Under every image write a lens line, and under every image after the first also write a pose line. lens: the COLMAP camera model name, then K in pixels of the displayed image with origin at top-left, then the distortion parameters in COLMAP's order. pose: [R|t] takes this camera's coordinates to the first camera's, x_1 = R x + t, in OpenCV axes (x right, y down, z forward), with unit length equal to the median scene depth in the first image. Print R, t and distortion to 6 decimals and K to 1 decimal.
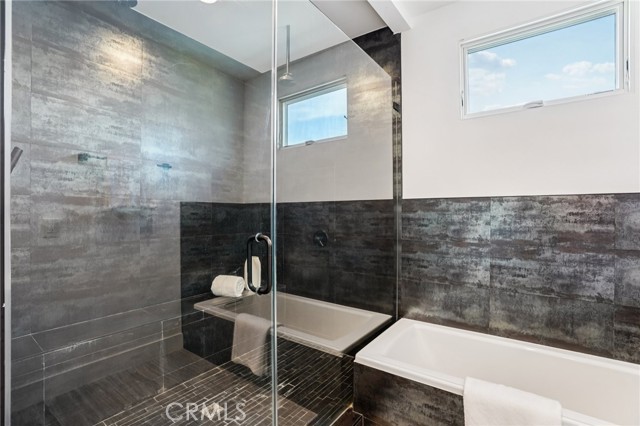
lens RADIAL K [[301.0, 0, 318.7], [0, 301.0, 213.7], [0, 0, 1]] dist [-0.050053, 0.010157]
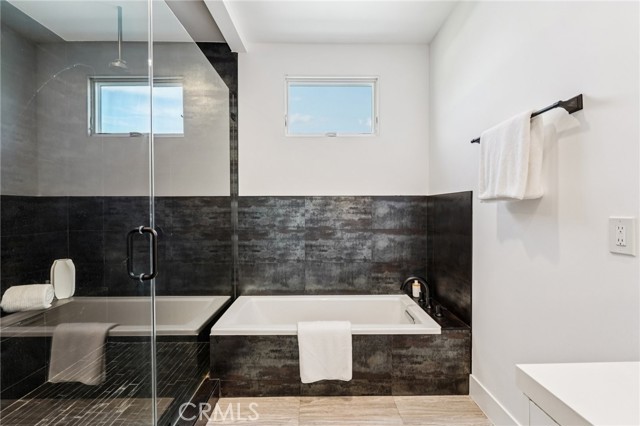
lens RADIAL K [[293.2, 0, 319.6], [0, 293.2, 212.5], [0, 0, 1]] dist [-0.008158, 0.001634]
pose [[0.800727, -0.010392, 0.598939, -0.175774], [0.003681, 0.999916, 0.012429, 0.002971], [-0.599018, -0.007748, 0.800698, -0.134831]]
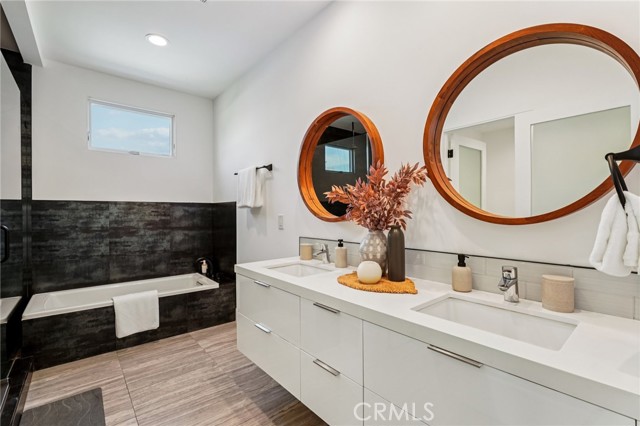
lens RADIAL K [[293.2, 0, 320.7], [0, 293.2, 212.5], [0, 0, 1]] dist [-0.008158, 0.001634]
pose [[0.243959, -0.002083, 0.969783, -0.670049], [0.003657, 0.999993, 0.001228, 0.007263], [-0.969779, 0.003247, 0.243965, -0.516307]]
